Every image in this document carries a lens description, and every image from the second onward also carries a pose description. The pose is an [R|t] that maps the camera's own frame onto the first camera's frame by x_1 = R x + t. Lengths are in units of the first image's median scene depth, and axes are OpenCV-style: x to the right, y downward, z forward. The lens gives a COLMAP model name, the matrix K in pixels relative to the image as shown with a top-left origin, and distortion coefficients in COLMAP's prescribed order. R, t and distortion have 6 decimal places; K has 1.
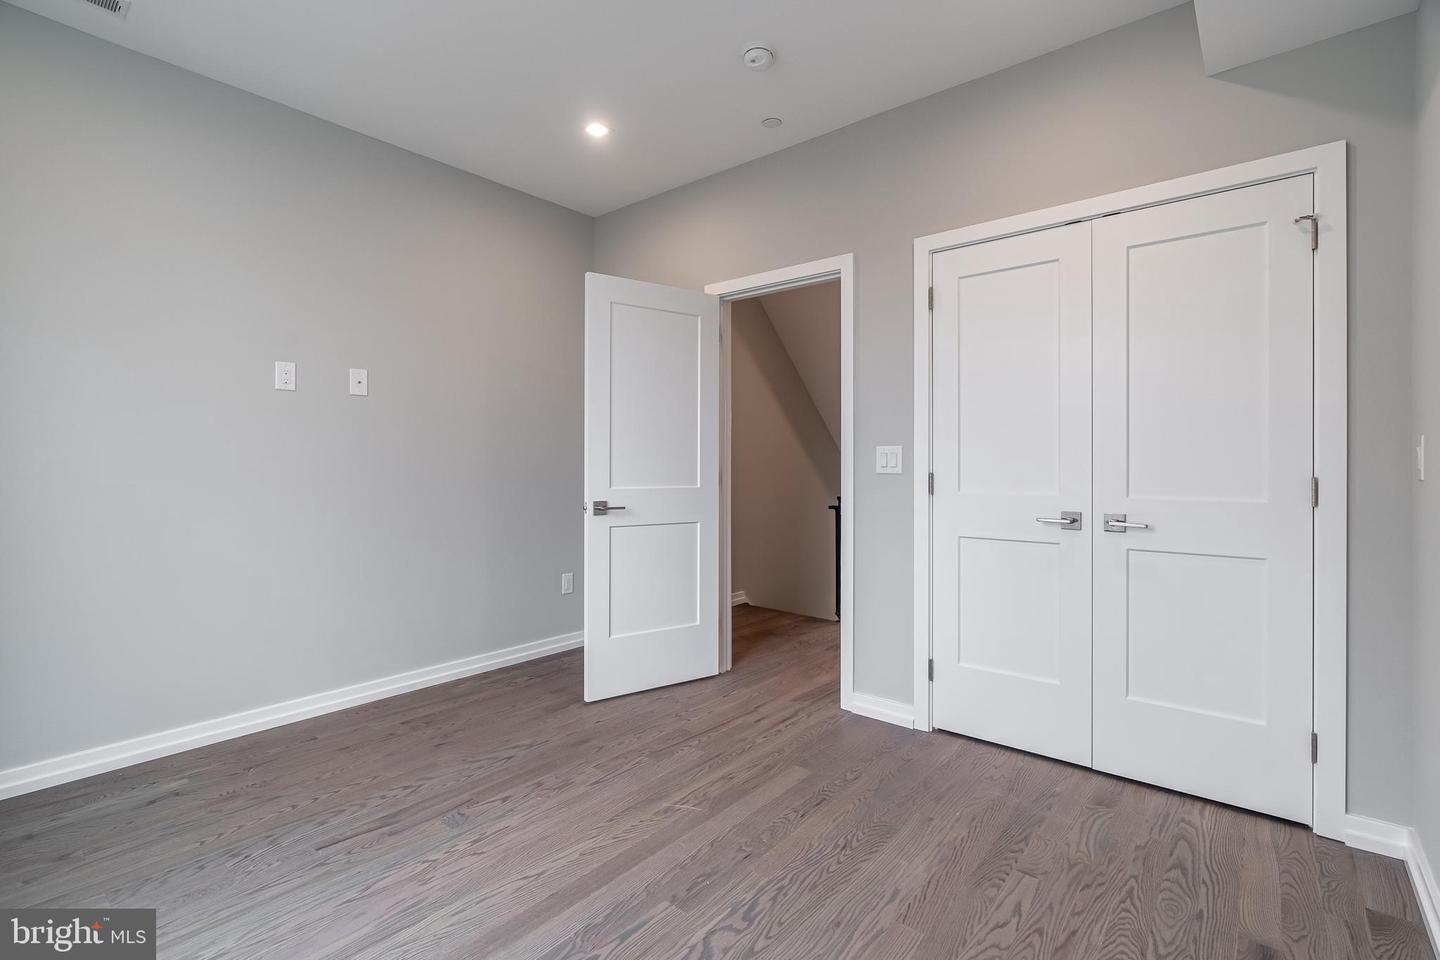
lens RADIAL K [[659.7, 0, 717.8], [0, 659.7, 462.6], [0, 0, 1]] dist [-0.002617, 0.000137]
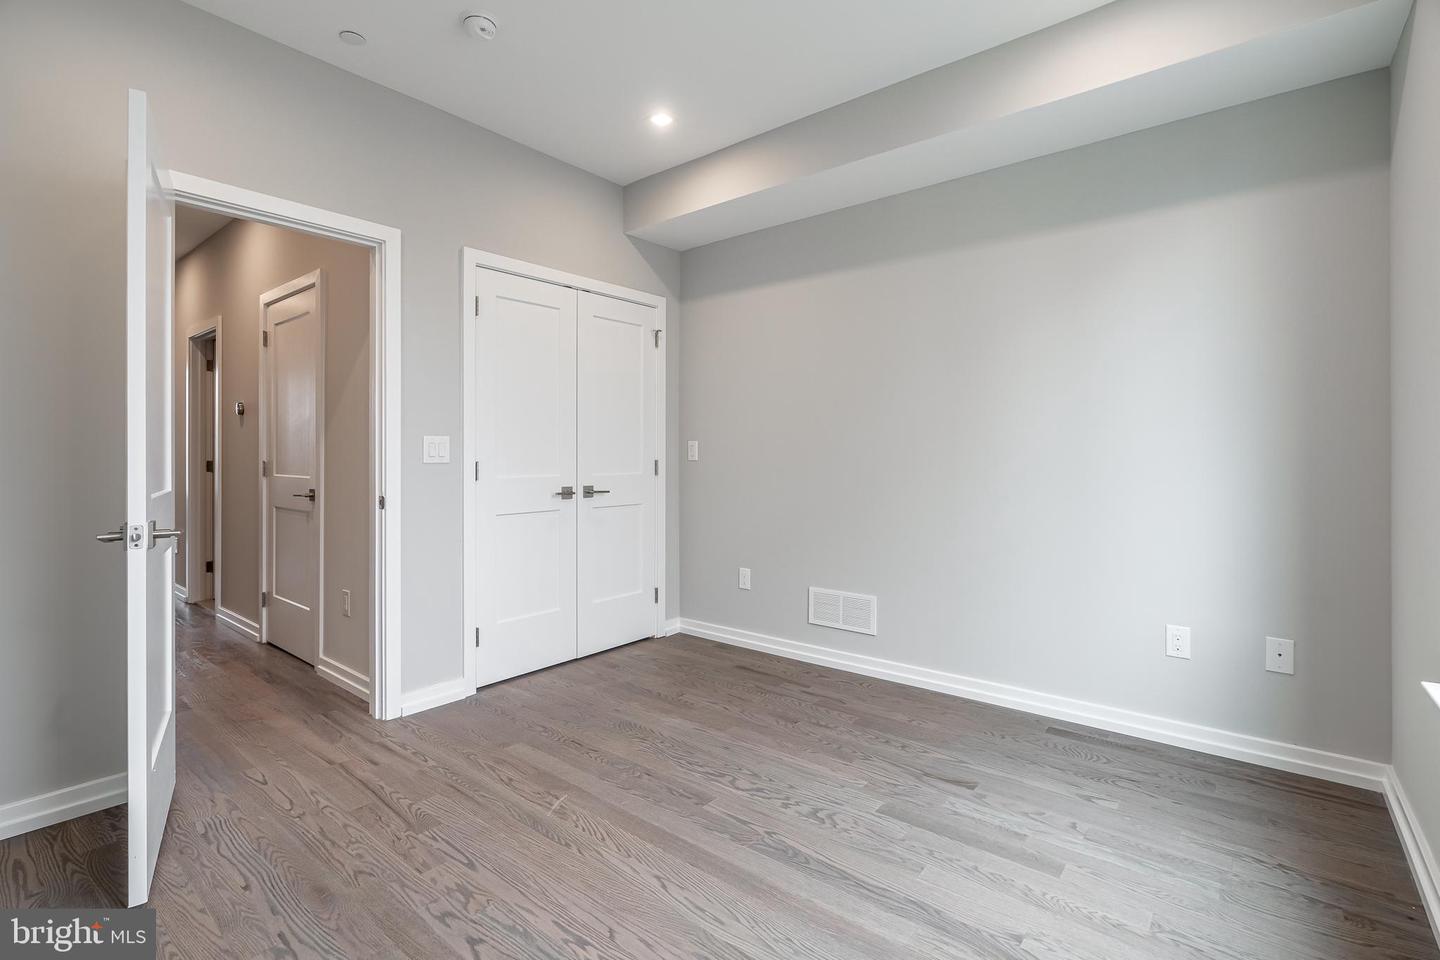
lens RADIAL K [[659.7, 0, 717.8], [0, 659.7, 462.6], [0, 0, 1]] dist [-0.002617, 0.000137]
pose [[-0.005889, -0.010545, 0.999927, -0.924712], [-0.000869, 0.999944, 0.010540, 0.004967], [-0.999982, -0.000807, -0.005897, 0.692730]]
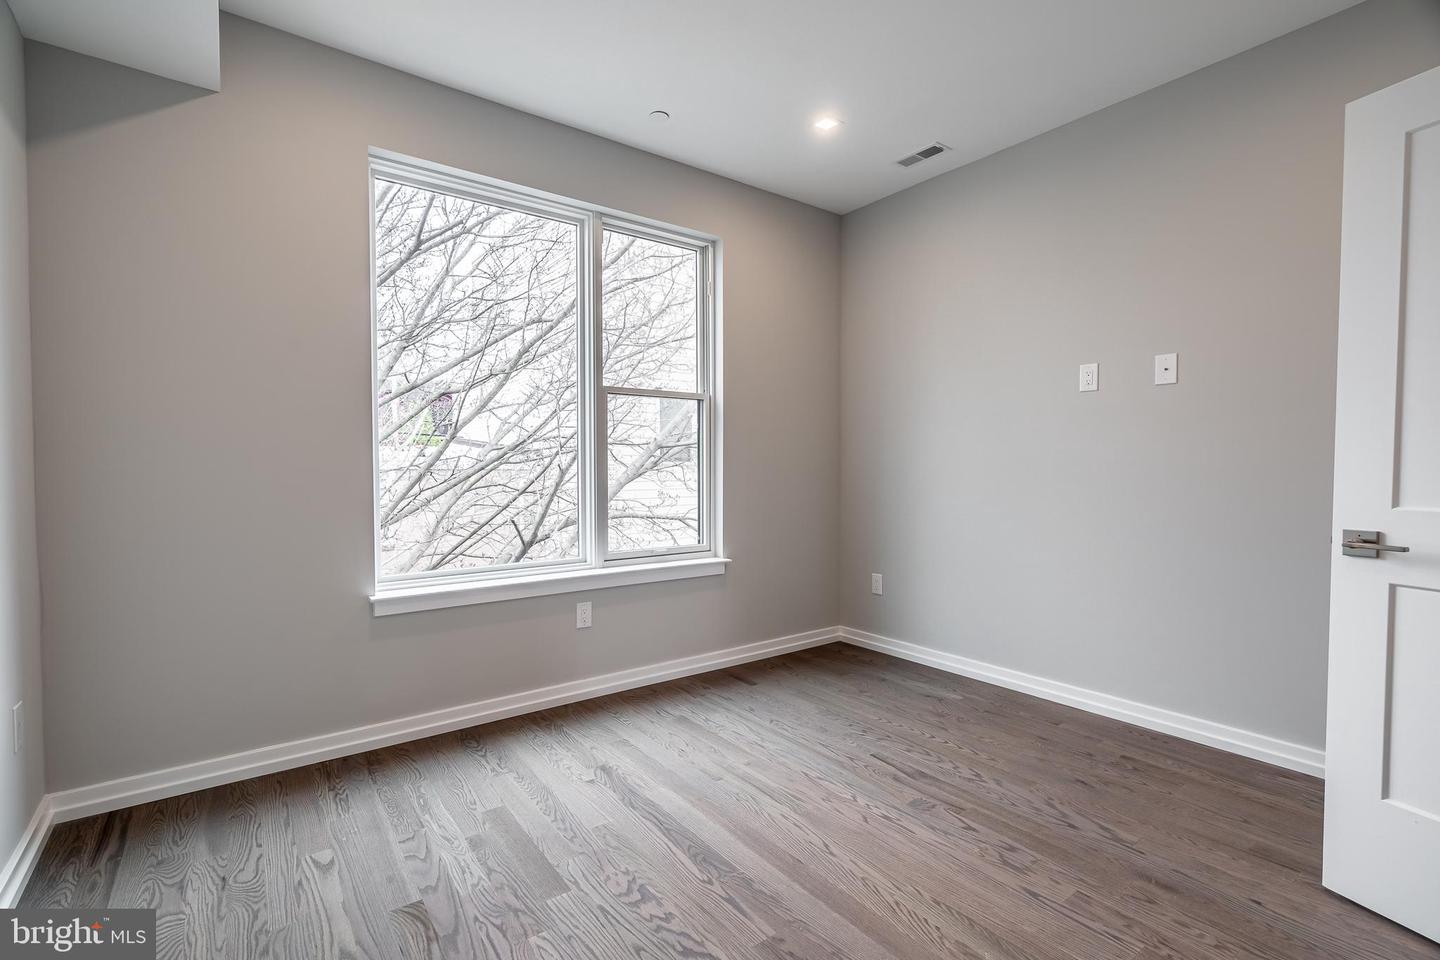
lens RADIAL K [[659.7, 0, 717.8], [0, 659.7, 462.6], [0, 0, 1]] dist [-0.002617, 0.000137]
pose [[-0.231298, -0.000557, -0.972883, 0.594874], [0.002664, 0.999996, -0.001205, 0.003748], [0.972879, -0.002871, -0.231295, 0.804781]]
